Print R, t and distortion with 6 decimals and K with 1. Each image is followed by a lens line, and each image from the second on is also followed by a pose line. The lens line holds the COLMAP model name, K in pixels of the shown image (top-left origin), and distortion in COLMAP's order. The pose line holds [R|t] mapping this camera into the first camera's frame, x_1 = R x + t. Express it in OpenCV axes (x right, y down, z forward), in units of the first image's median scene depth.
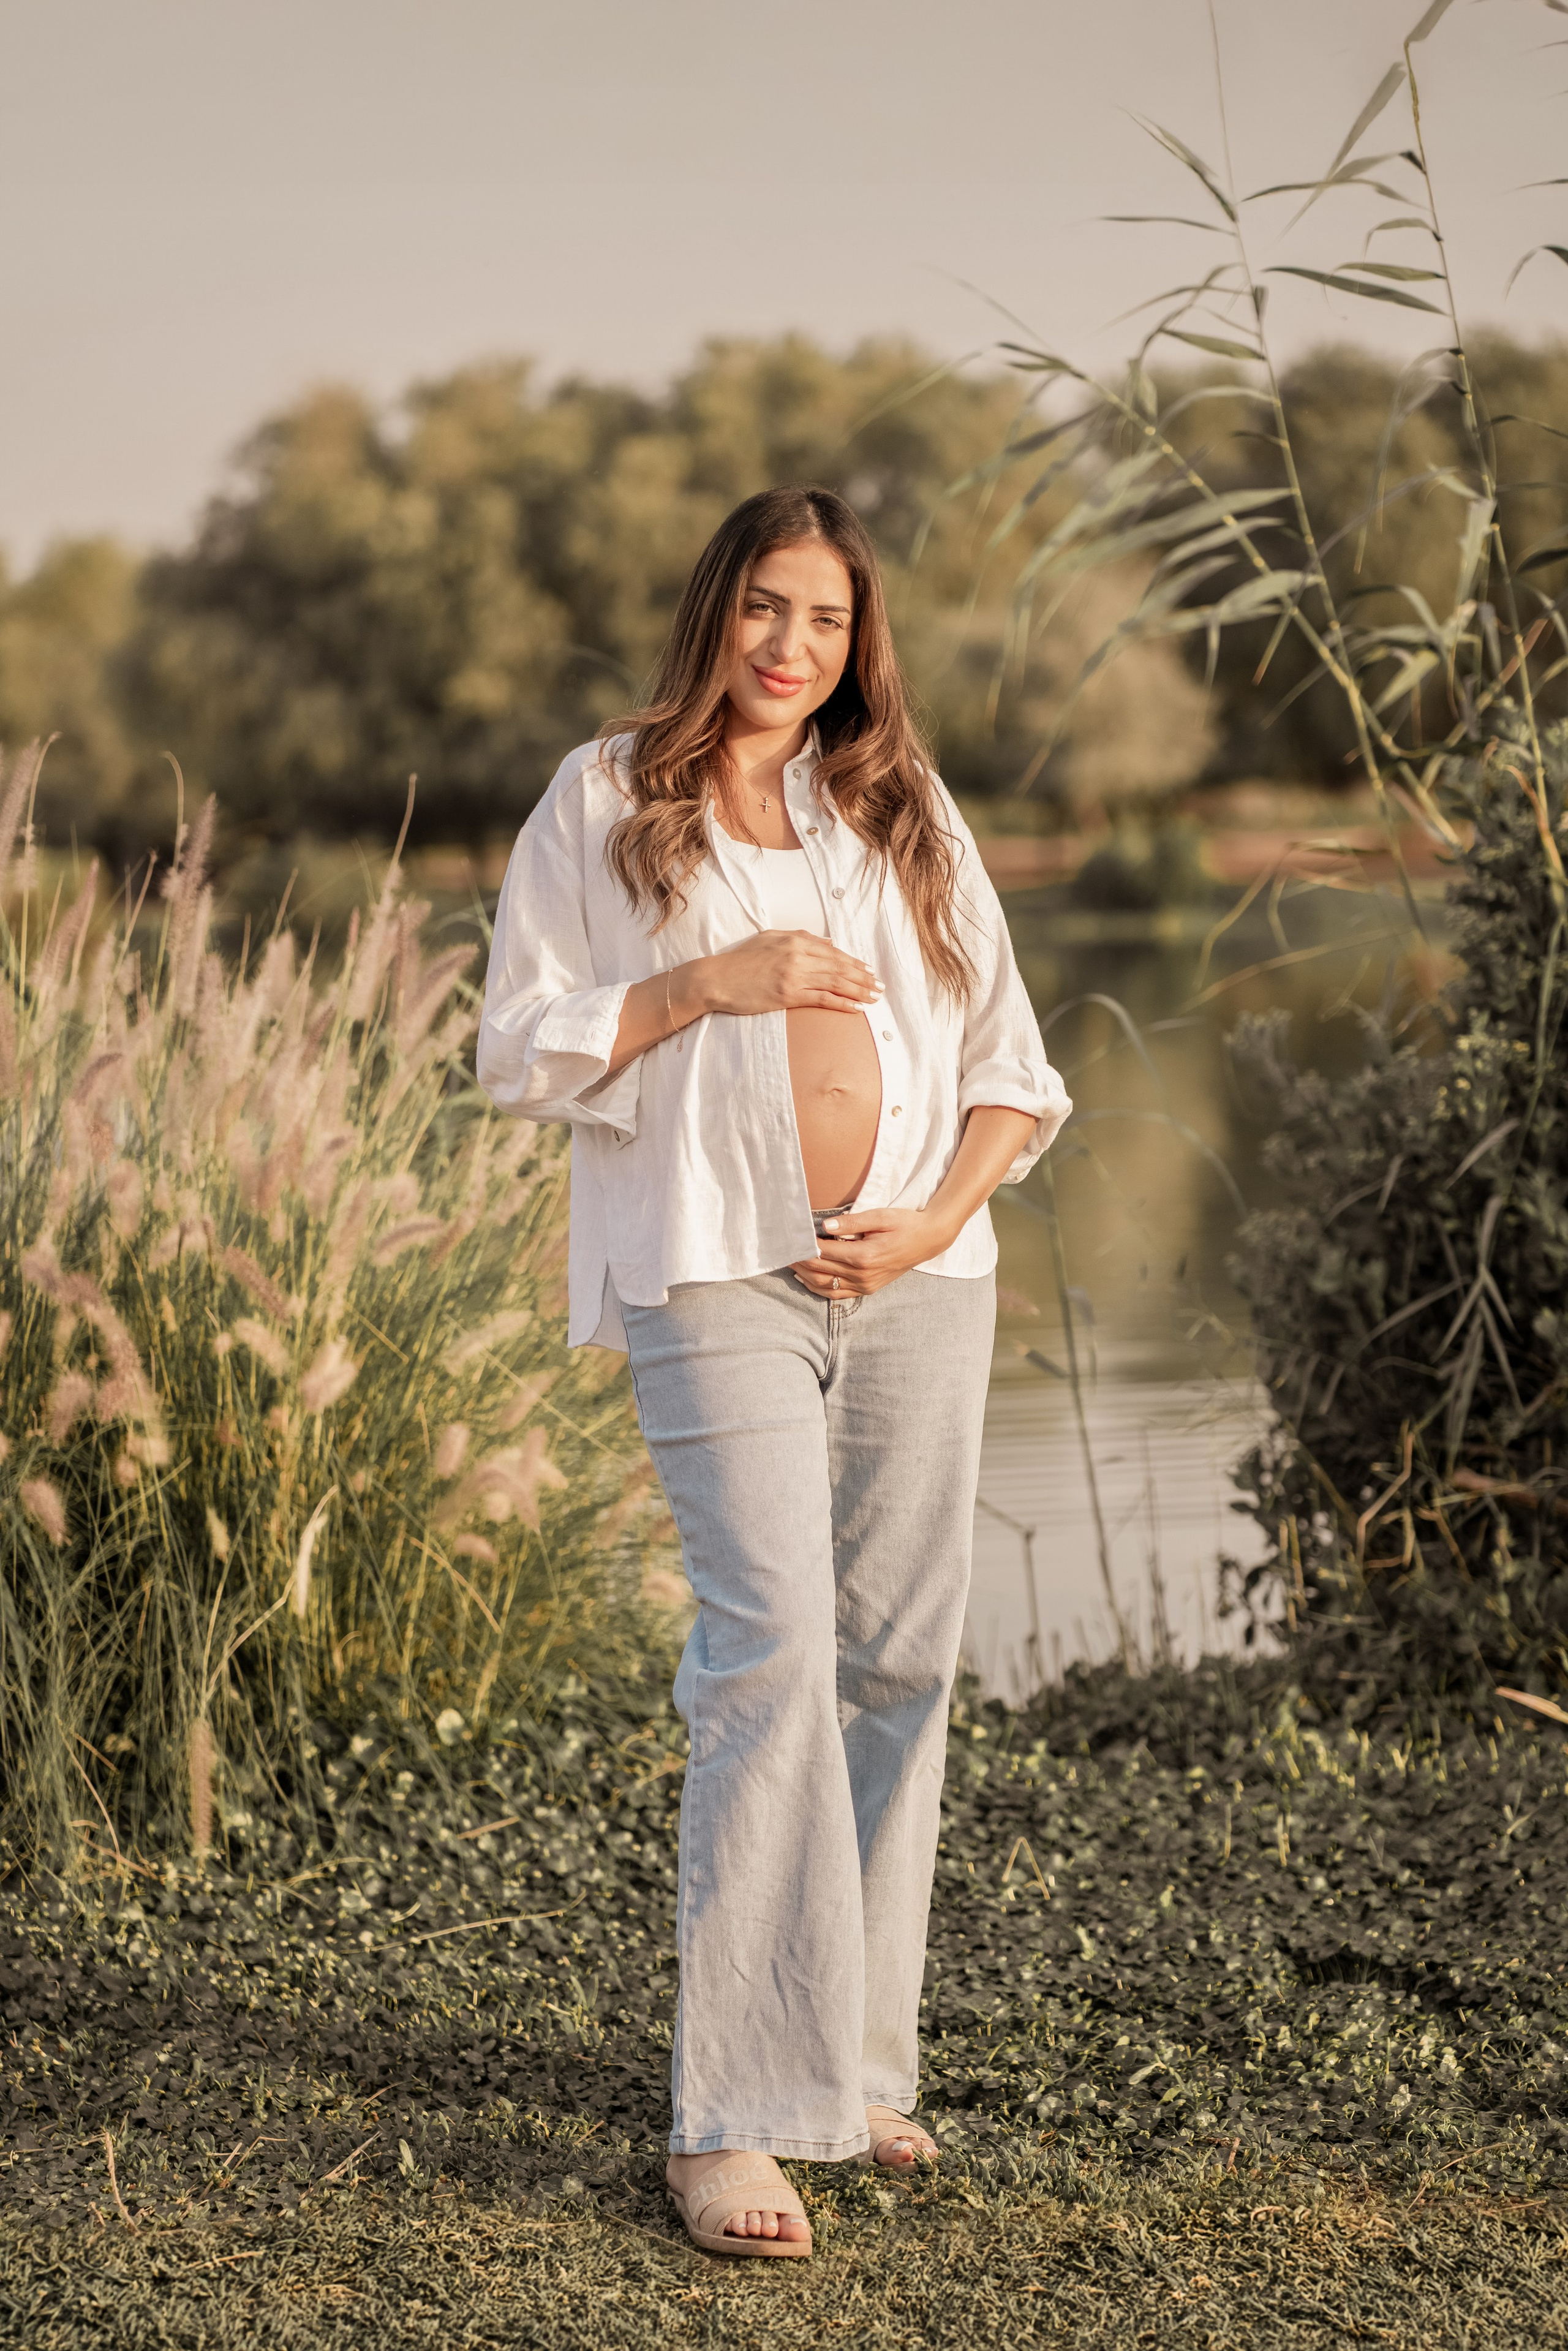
lens RADIAL K [[5755.2, 0, 784.0], [0, 5755.2, 1175.5], [0, 0, 1]] dist [0.047079, 0.020608]
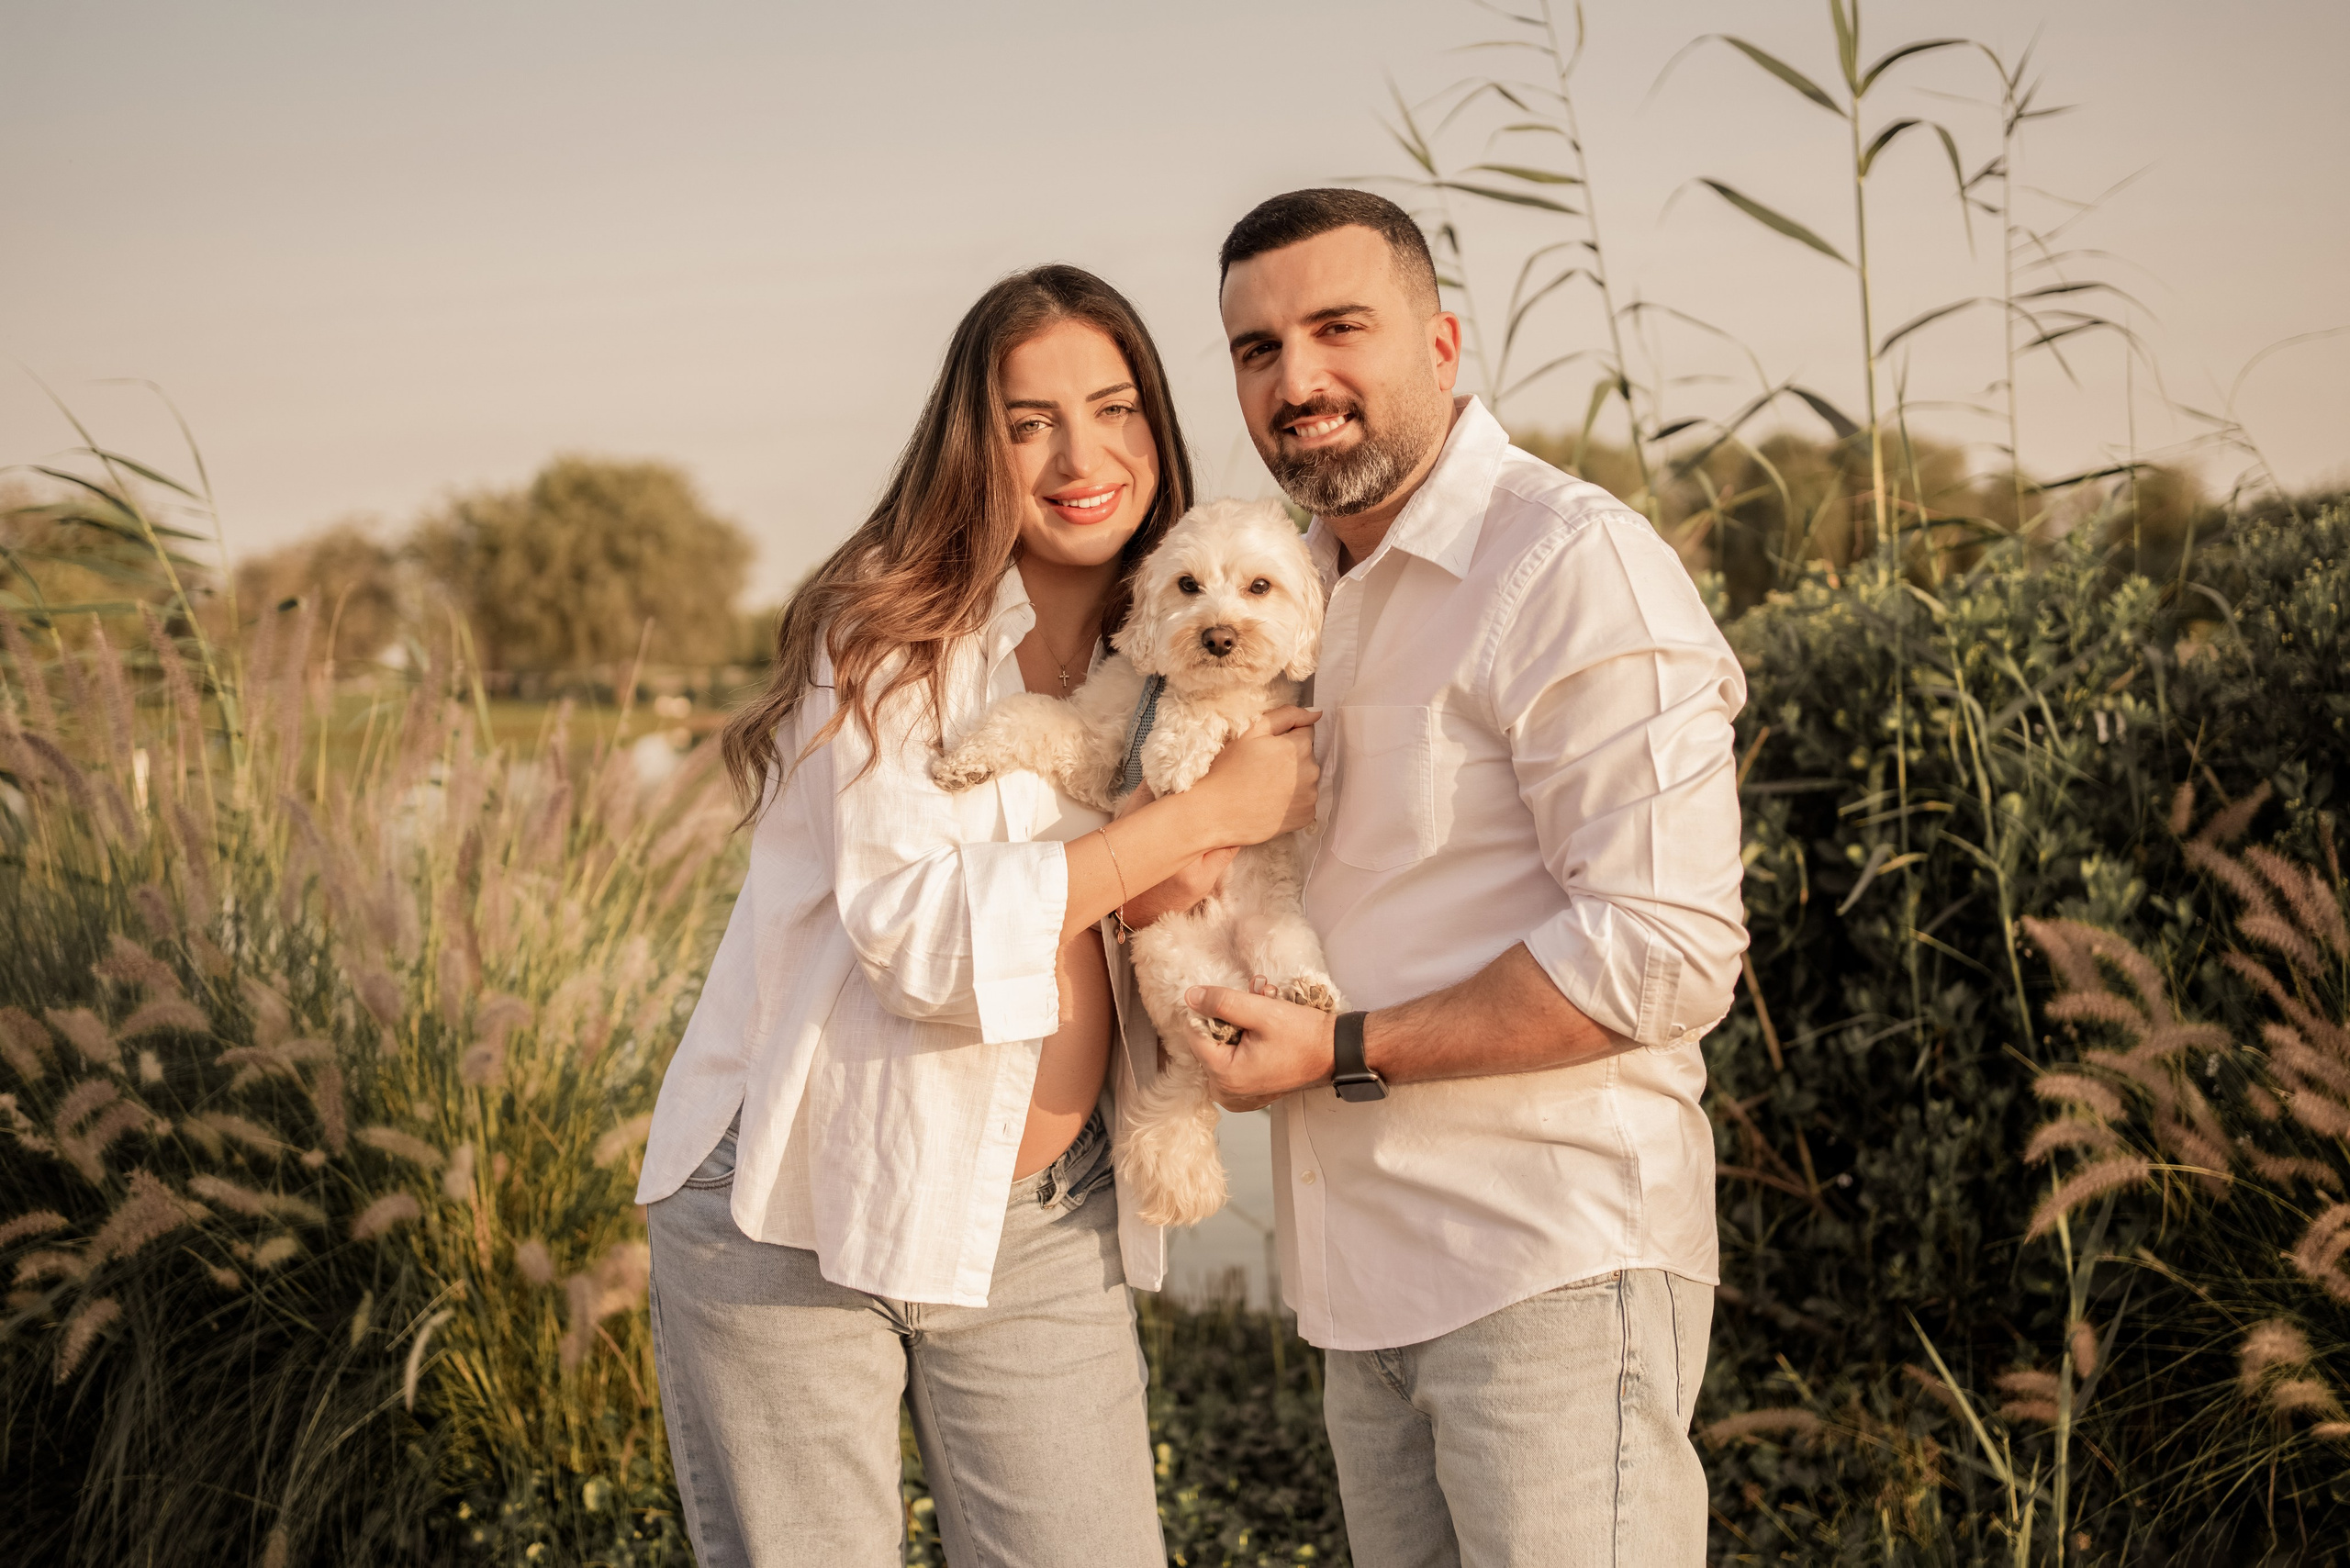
lens RADIAL K [[2401.8, 0, 1175.0], [0, 2401.8, 784.0], [0, 0, 1]] dist [-0.014864, 0.110795]
pose [[0.985695, 0.014161, -0.167945, 0.103746], [-0.015611, 0.999851, -0.007318, -0.030653], [0.167816, 0.009835, 0.985769, 0.475541]]
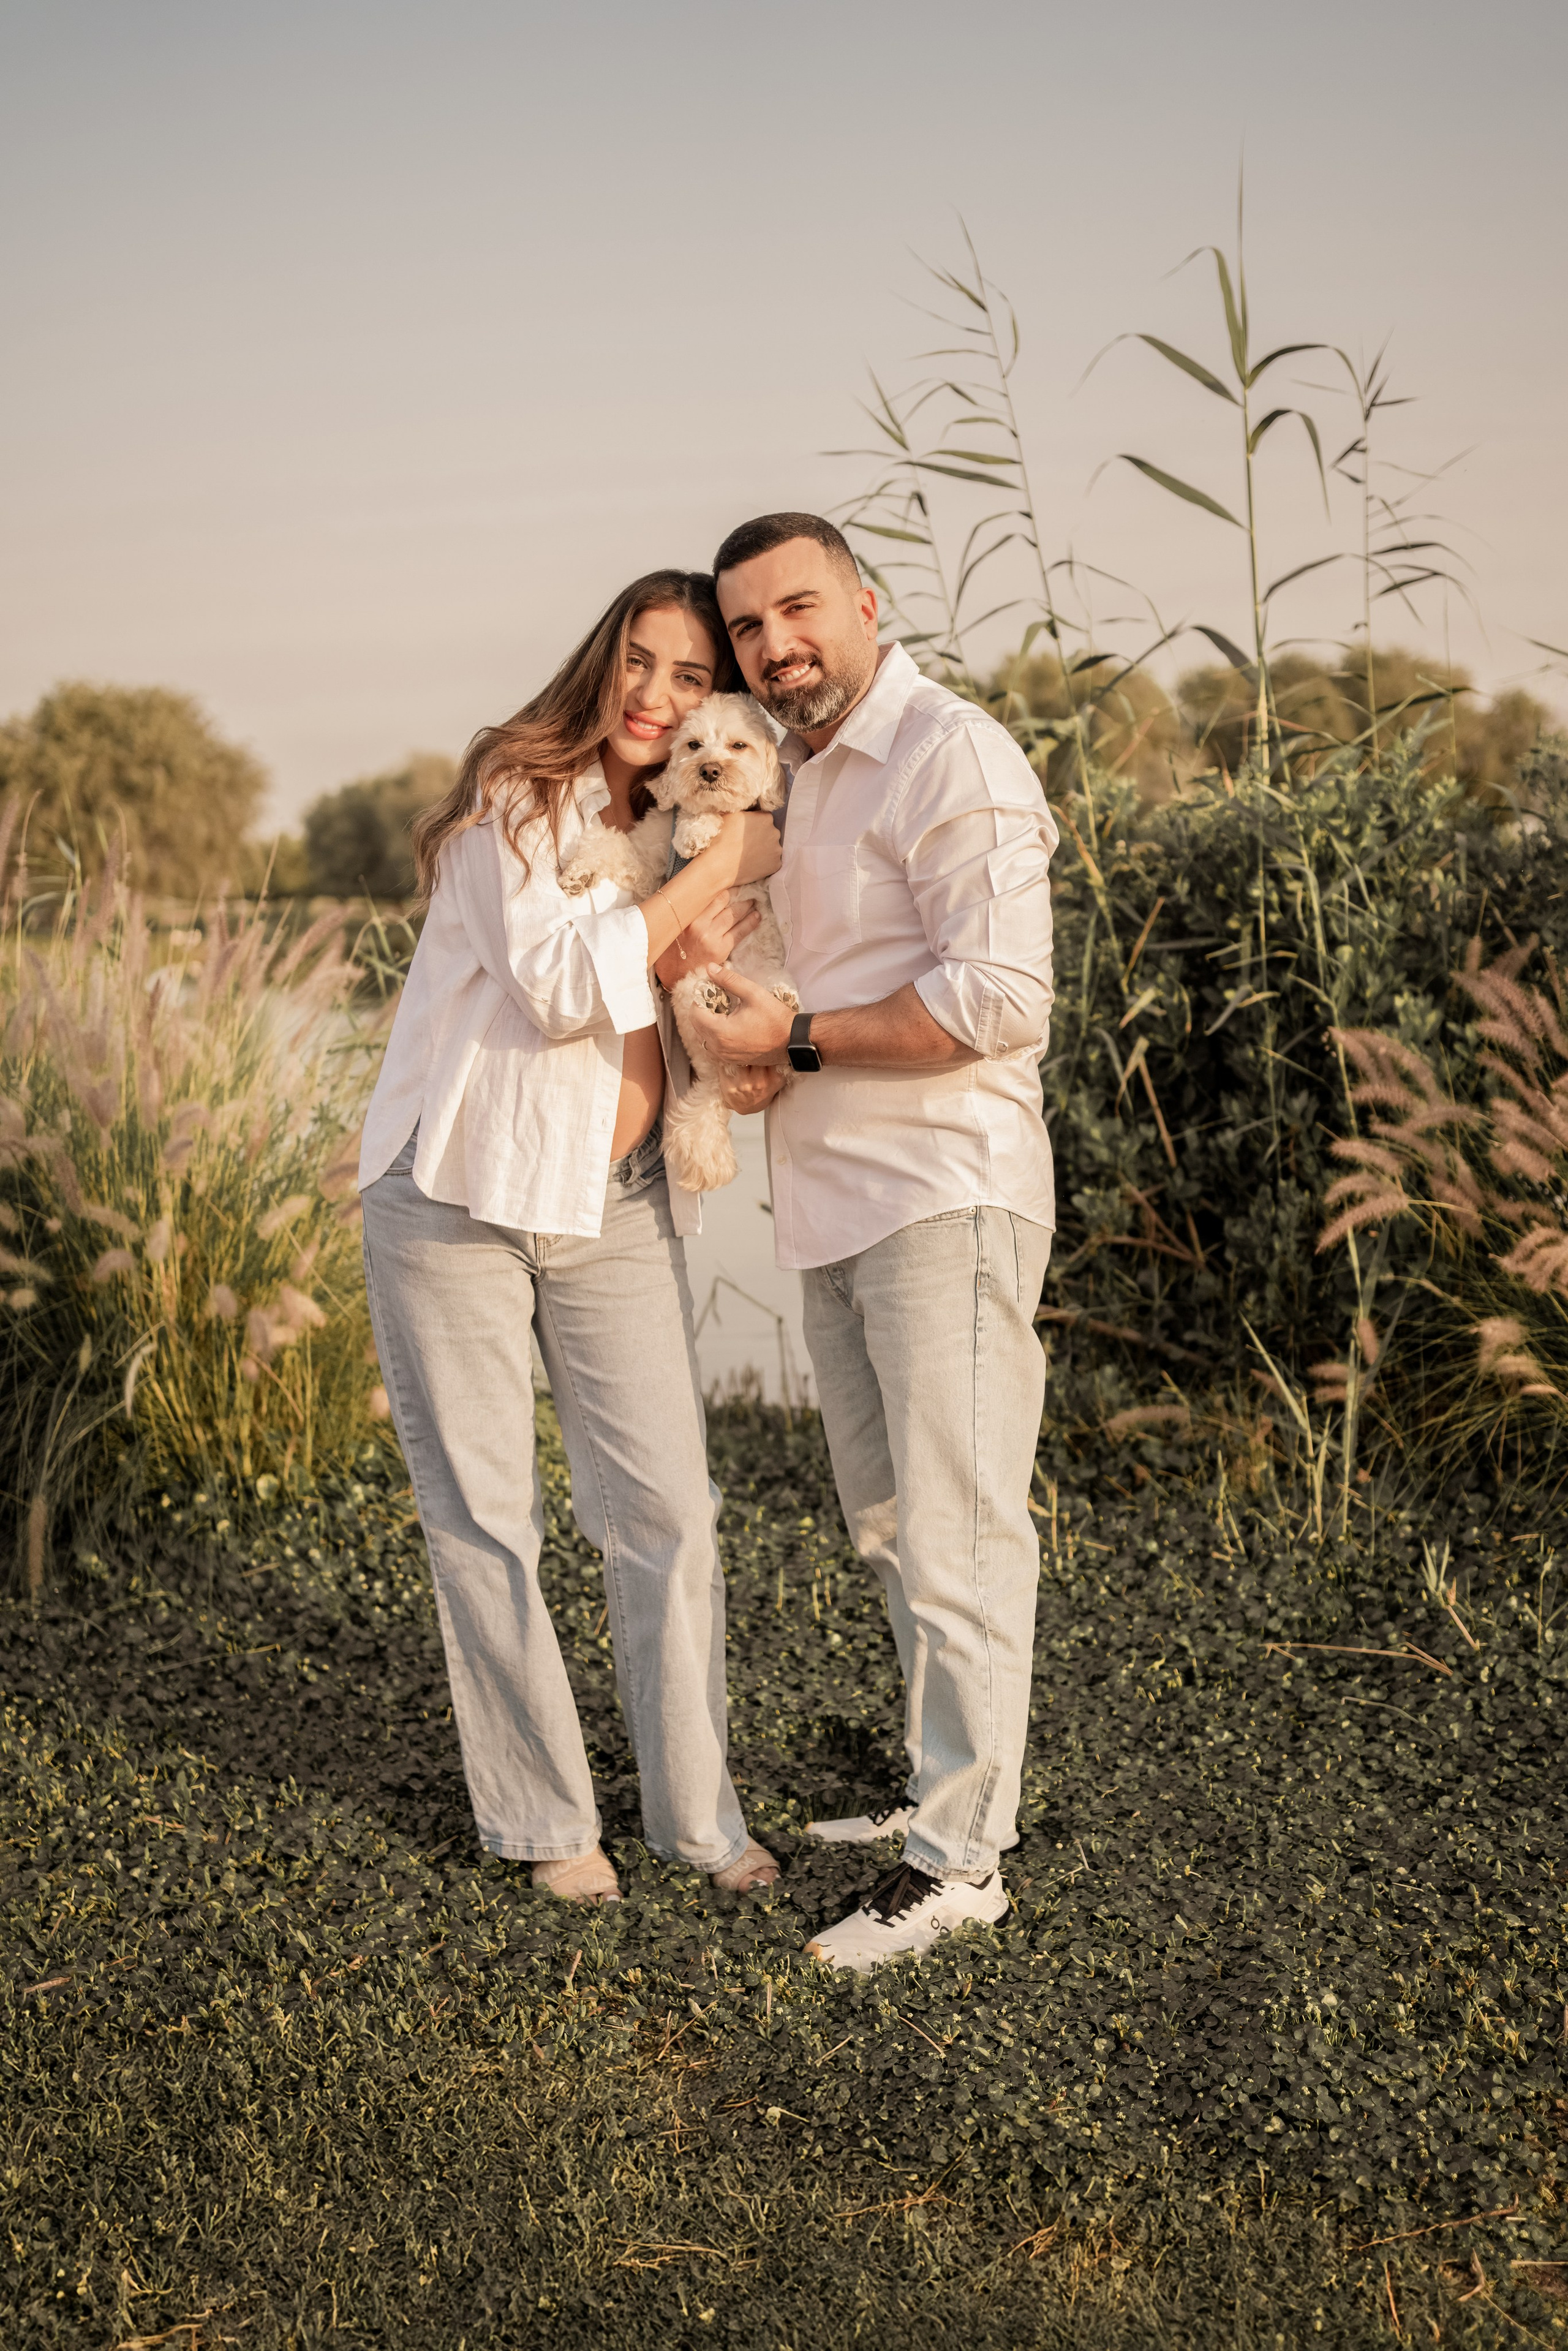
lens RADIAL K [[2470.4, 0, 803.5], [0, 2470.4, 1178.4], [0, 0, 1]] dist [0.001143, 0.019922]
pose [[0.991704, 0.011805, -0.128002, 0.126823], [-0.004670, 0.998426, 0.055899, -0.013152], [0.128461, -0.054837, 0.990197, 0.346449]]
